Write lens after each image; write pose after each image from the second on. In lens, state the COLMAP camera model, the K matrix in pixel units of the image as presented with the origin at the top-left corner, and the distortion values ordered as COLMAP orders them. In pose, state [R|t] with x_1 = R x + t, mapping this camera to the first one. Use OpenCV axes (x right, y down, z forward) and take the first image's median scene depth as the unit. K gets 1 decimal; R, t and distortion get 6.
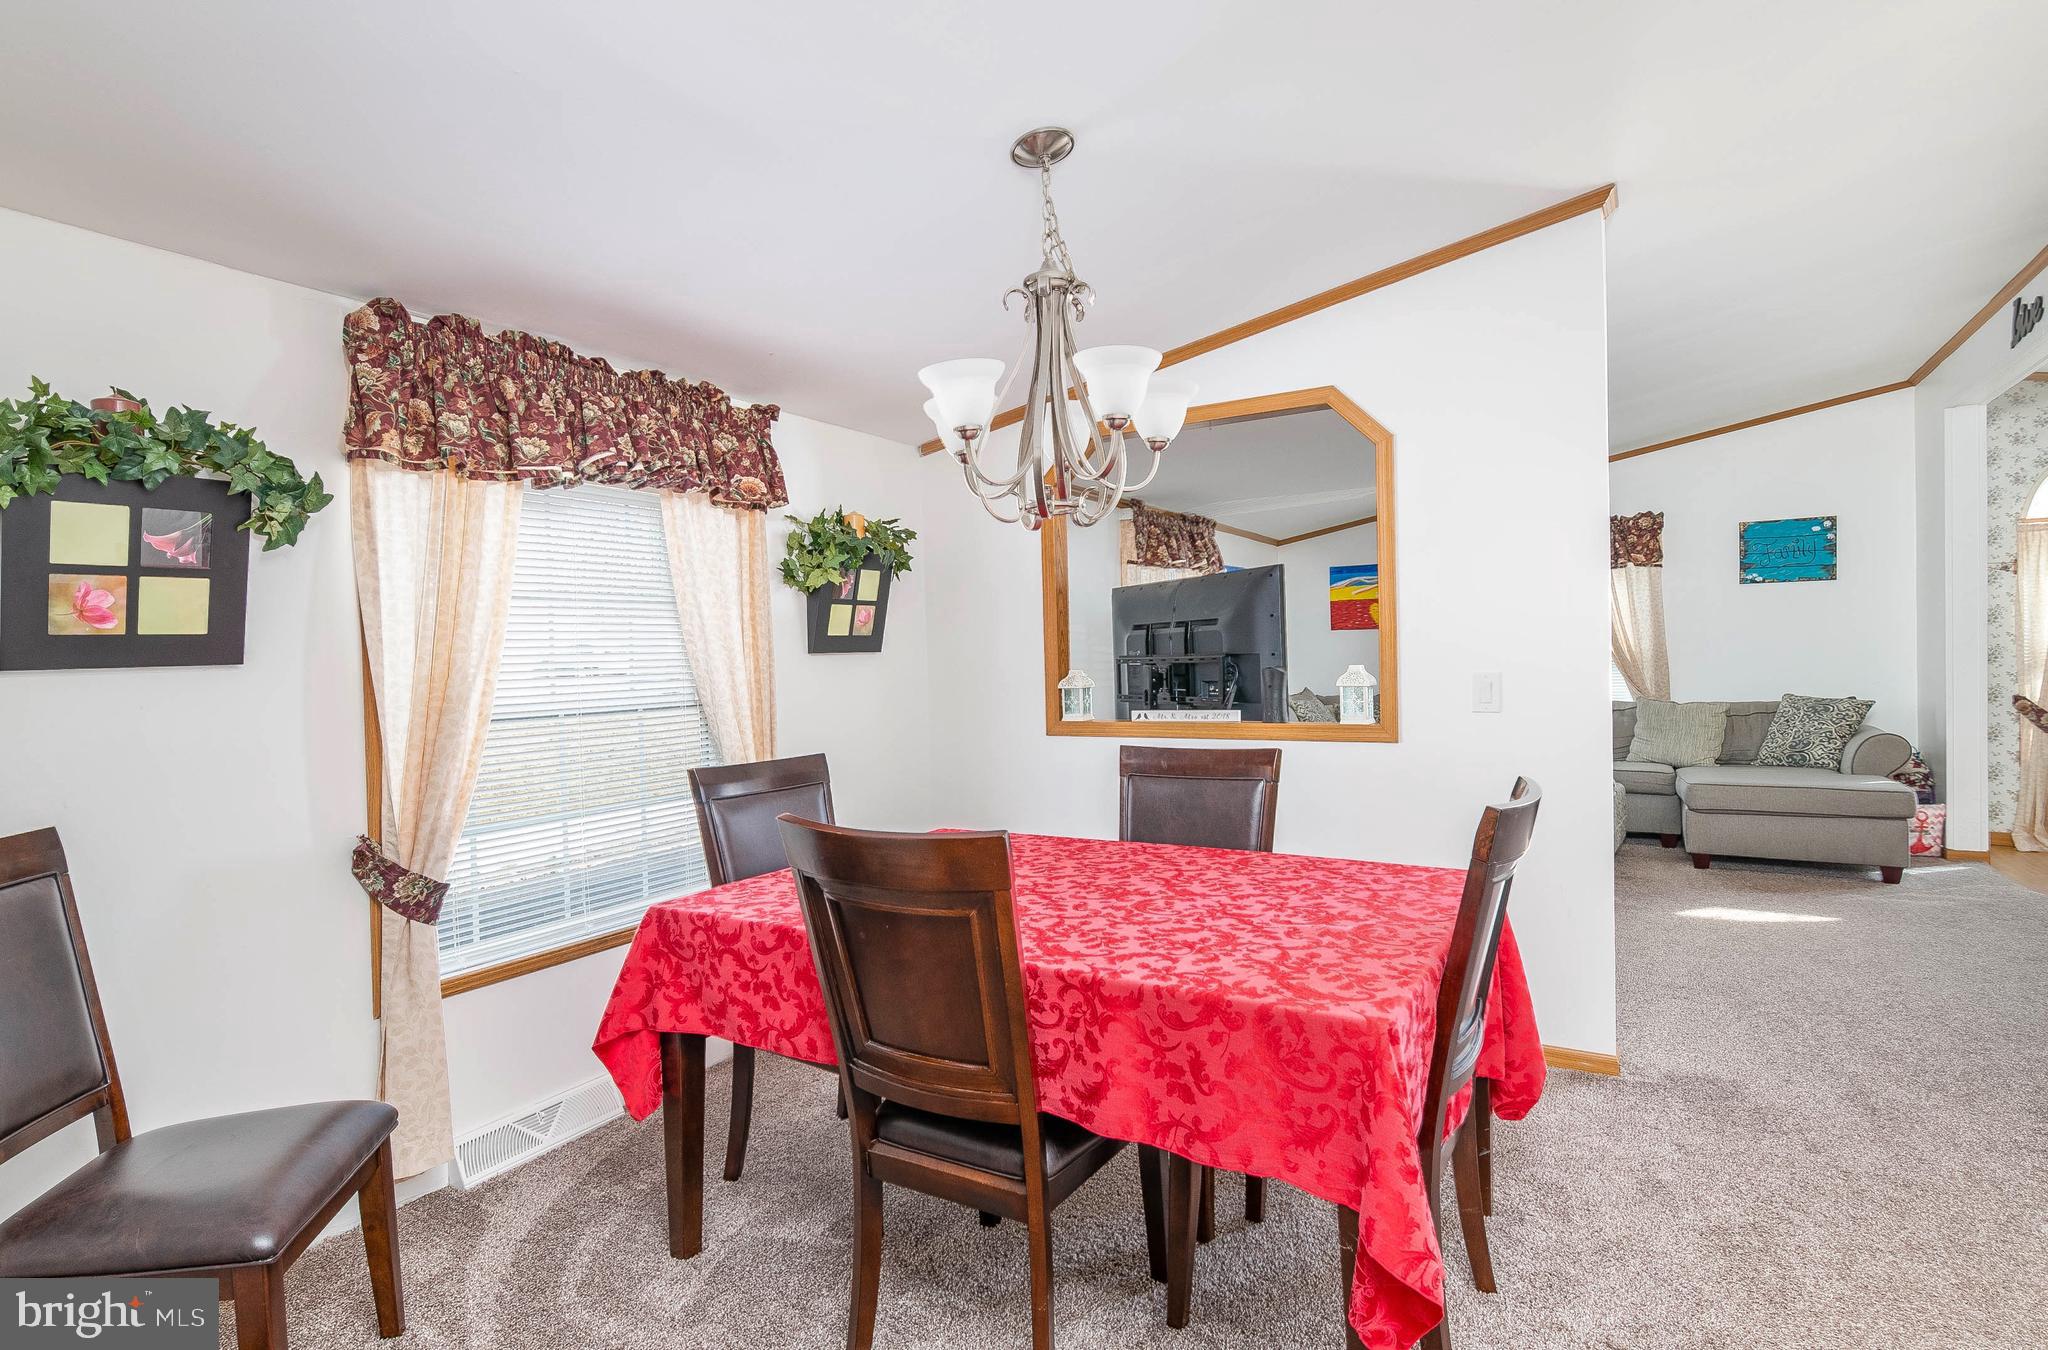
lens RADIAL K [[986.8, 0, 1016.9], [0, 986.8, 667.3], [0, 0, 1]] dist [0.000912, -0.010962]
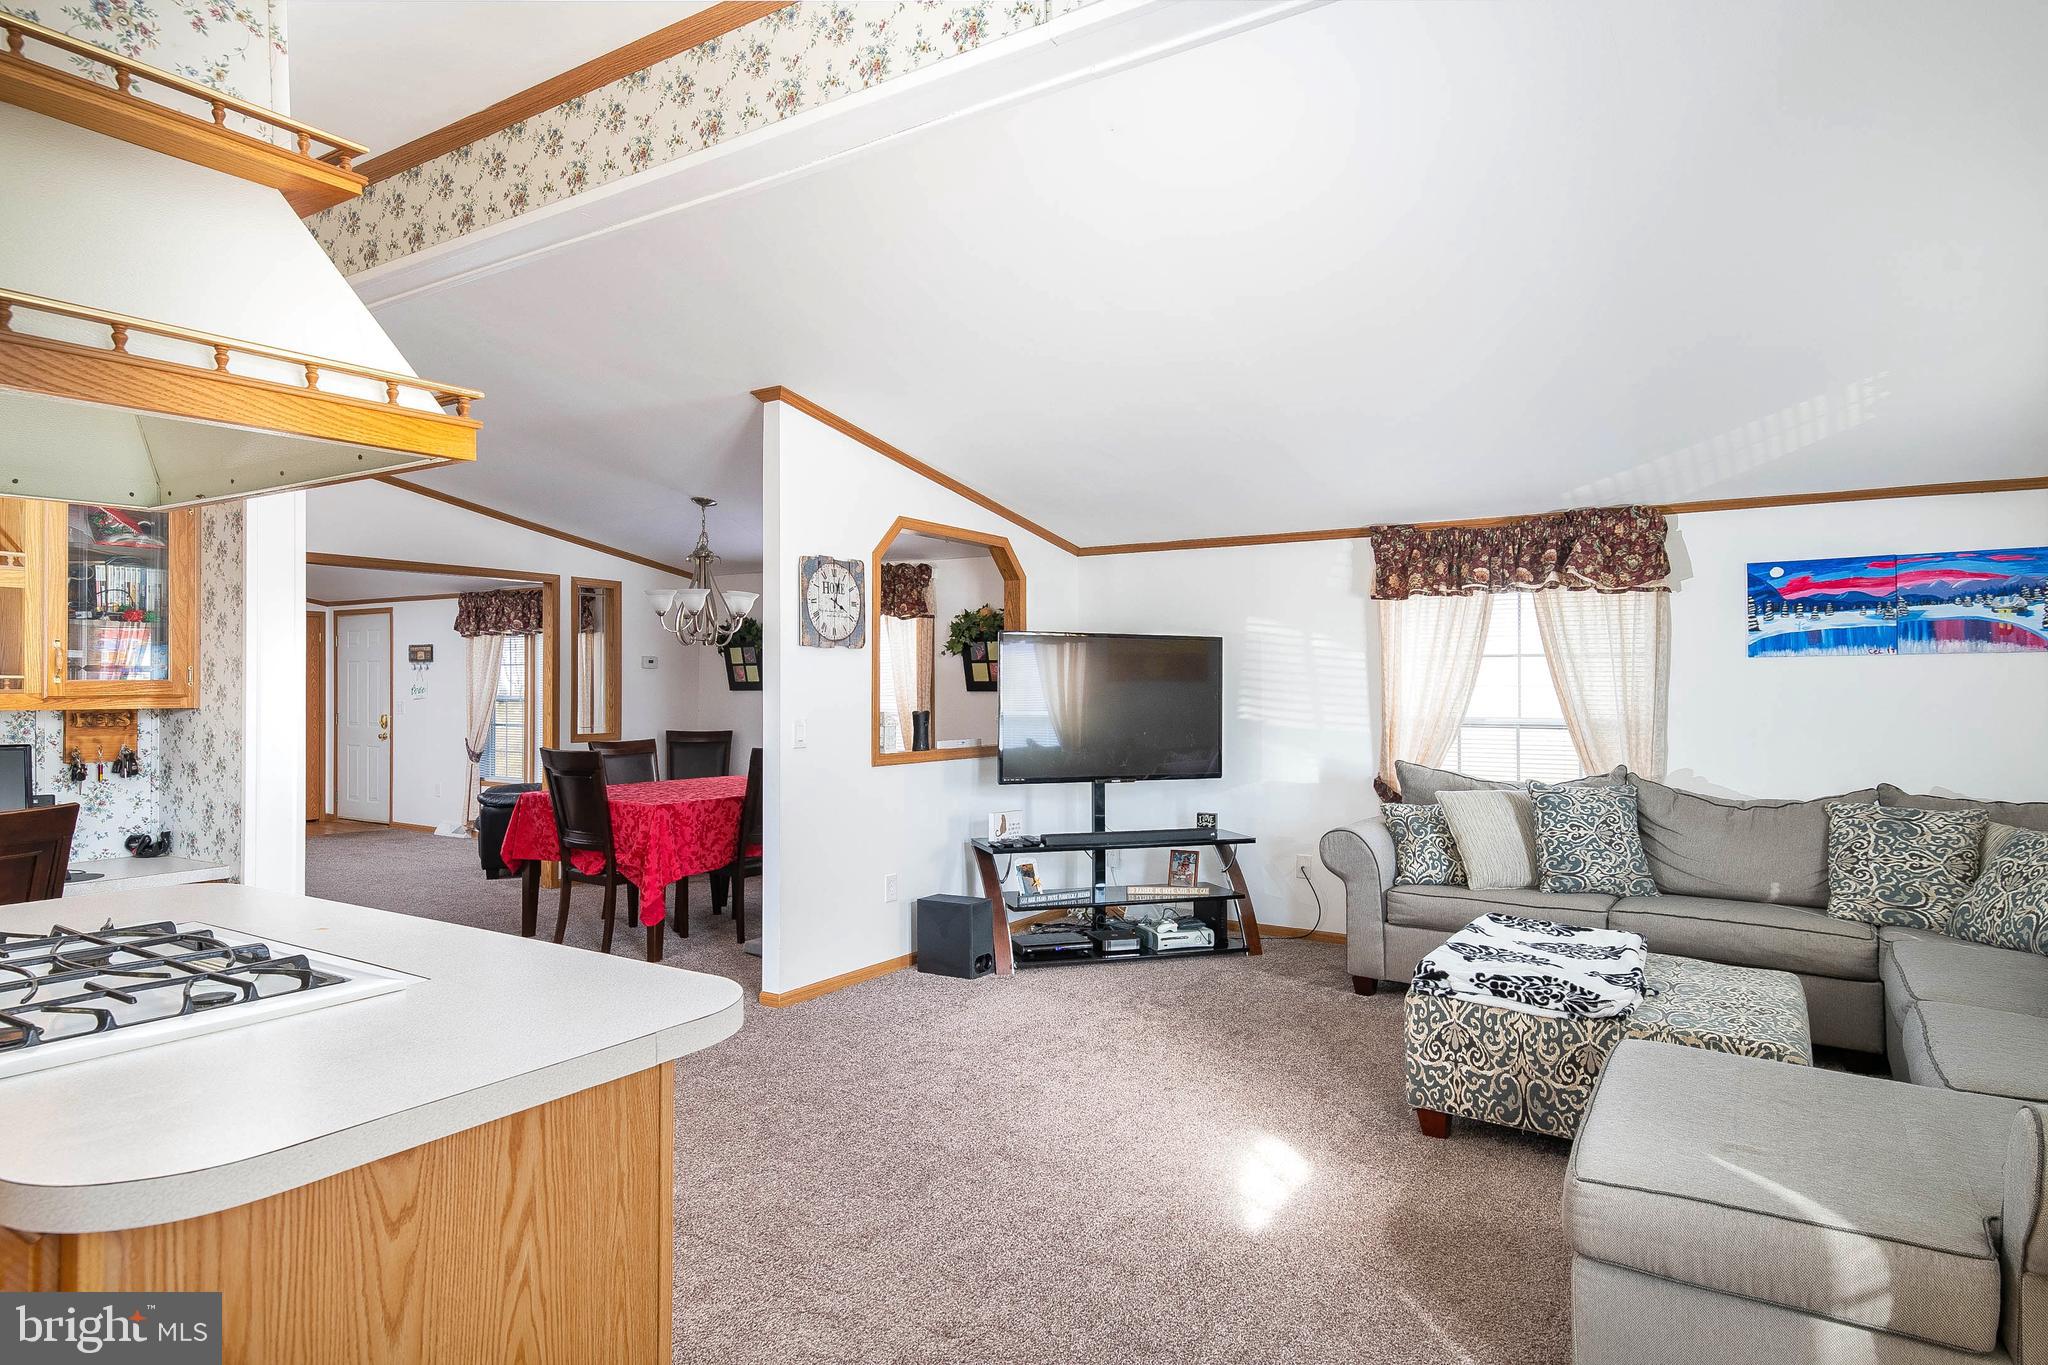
lens RADIAL K [[1162.0, 0, 1024.2], [0, 1162.0, 674.8], [0, 0, 1]] dist [0.016988, -0.002439]
pose [[-0.016362, 0.016375, -0.999732, 1.861931], [-0.016765, 0.999721, 0.016649, -0.078391], [0.999726, 0.017033, -0.016083, 1.116486]]
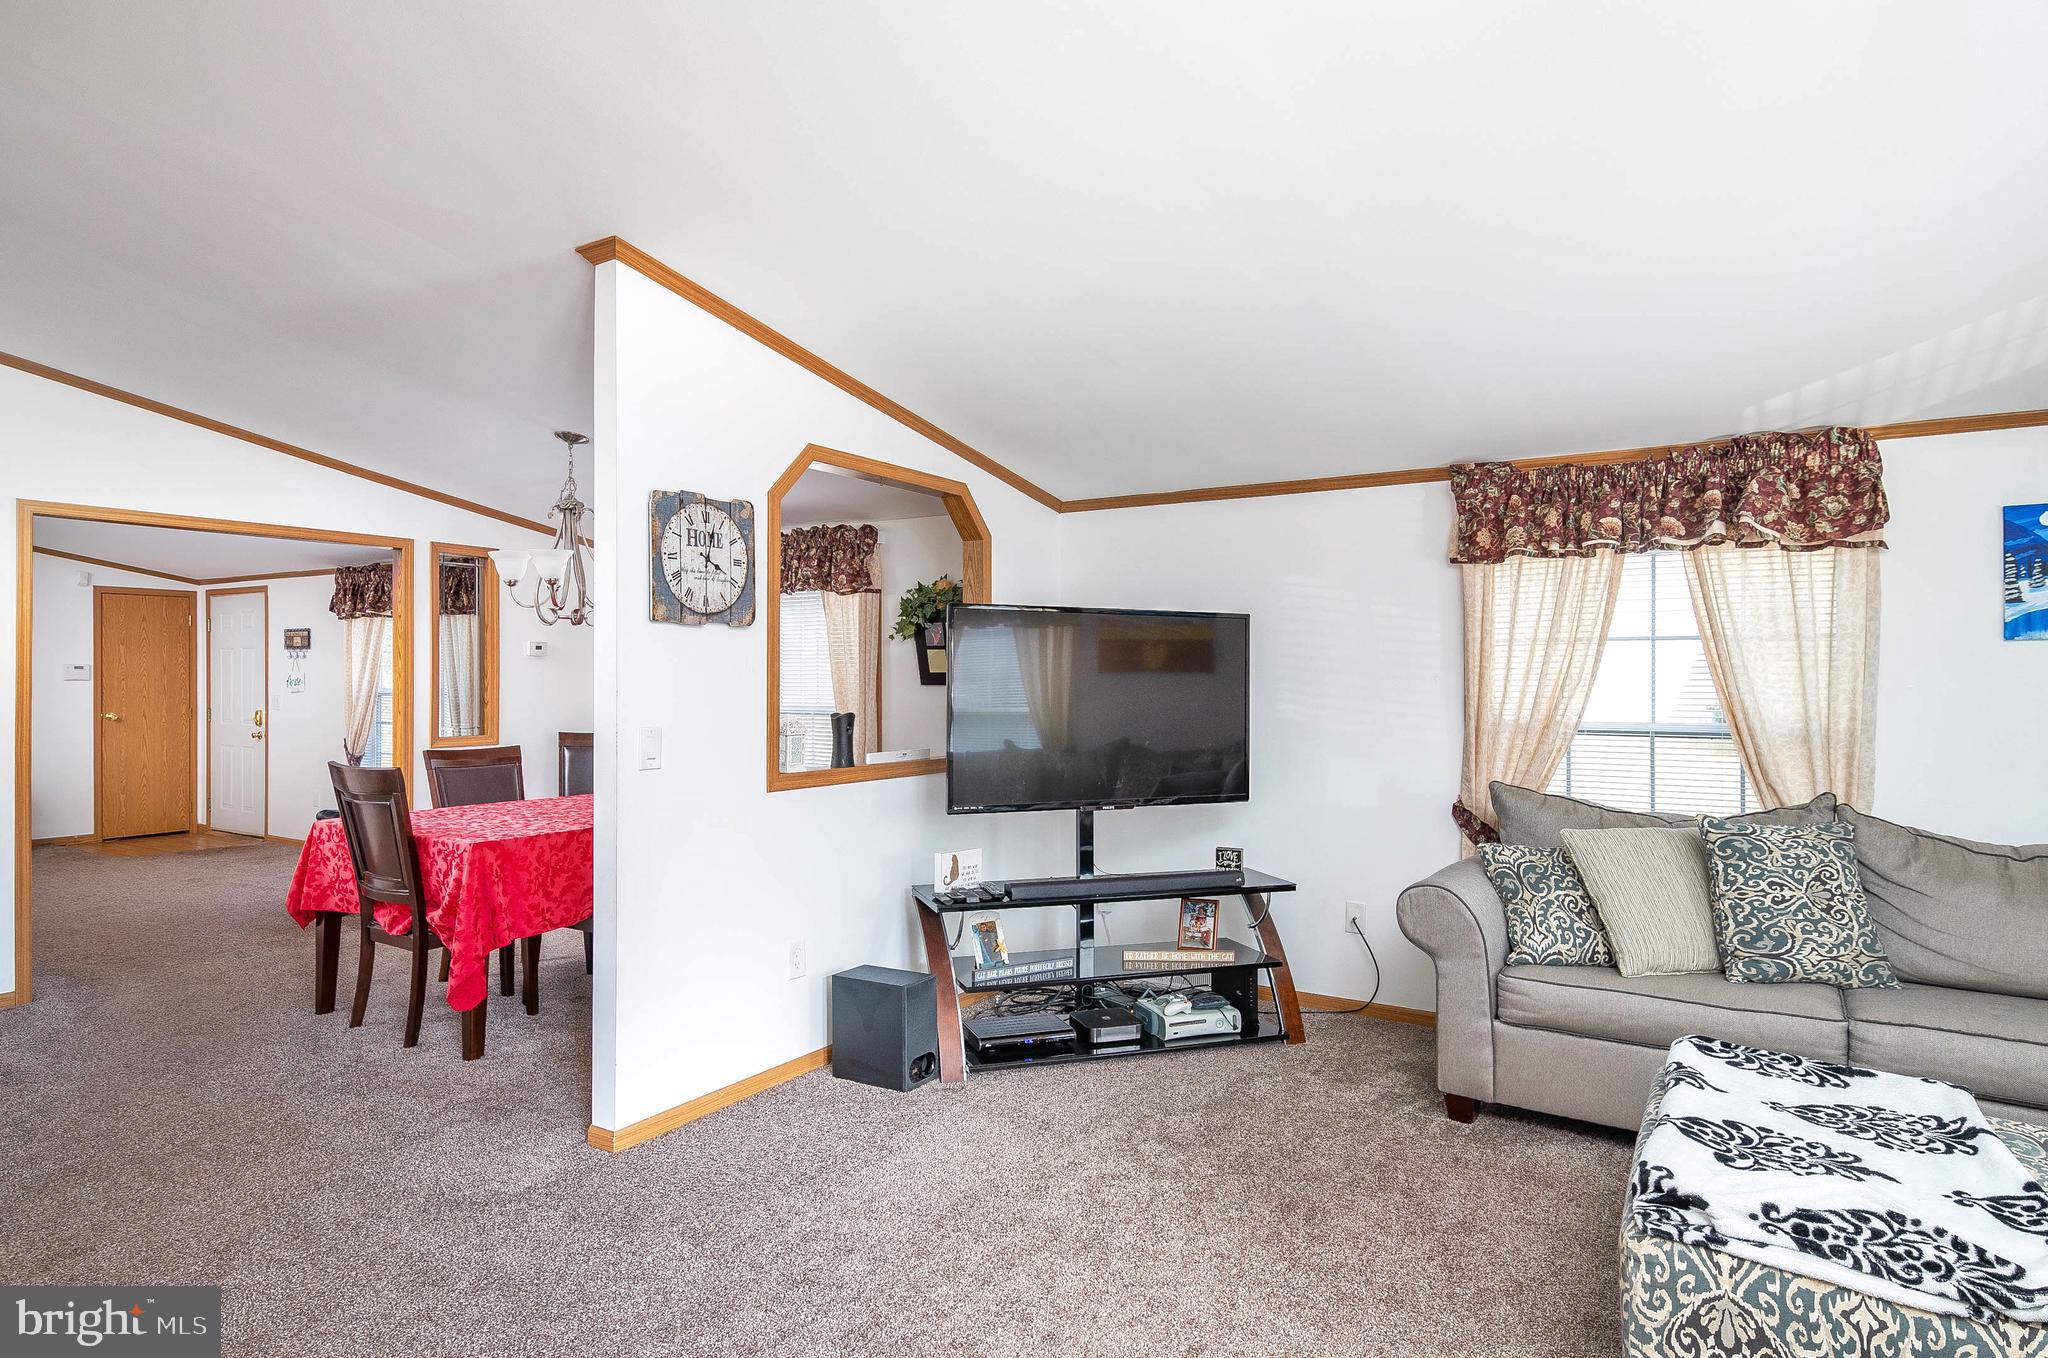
lens RADIAL K [[1150.5, 0, 1026.2], [0, 1150.5, 669.4], [0, 0, 1]] dist [0.016782, -0.008404]
pose [[-0.008556, 0.019592, -0.999771, 1.422049], [-0.018155, 0.999640, 0.019745, -0.069780], [0.999799, 0.018320, -0.008197, 1.143531]]
